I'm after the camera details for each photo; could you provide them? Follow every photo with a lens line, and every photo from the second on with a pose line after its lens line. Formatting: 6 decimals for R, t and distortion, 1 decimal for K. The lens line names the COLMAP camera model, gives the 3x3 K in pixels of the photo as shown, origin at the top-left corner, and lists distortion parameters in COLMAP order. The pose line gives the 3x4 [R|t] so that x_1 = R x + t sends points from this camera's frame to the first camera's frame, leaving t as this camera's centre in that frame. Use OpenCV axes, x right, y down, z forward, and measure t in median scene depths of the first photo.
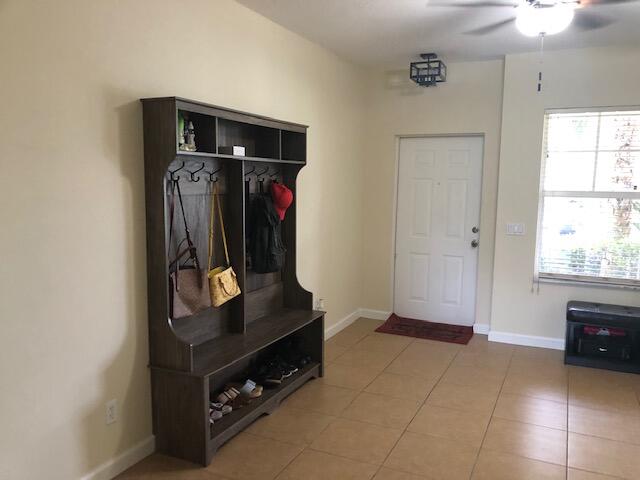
lens RADIAL K [[519.8, 0, 320.0], [0, 519.8, 240.0], [0, 0, 1]] dist [0.001870, -0.009723]
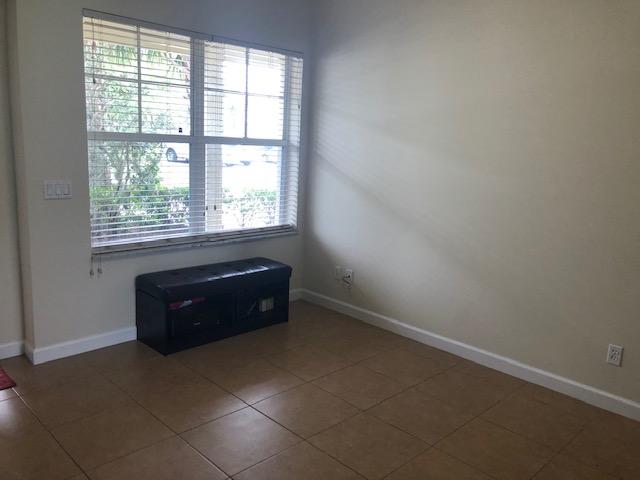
lens RADIAL K [[519.8, 0, 320.0], [0, 519.8, 240.0], [0, 0, 1]] dist [0.001870, -0.009723]
pose [[0.326627, -0.176137, 0.928596, -0.144803], [0.051089, 0.984336, 0.168740, -0.052948], [-0.943772, -0.007674, 0.330509, 0.490026]]
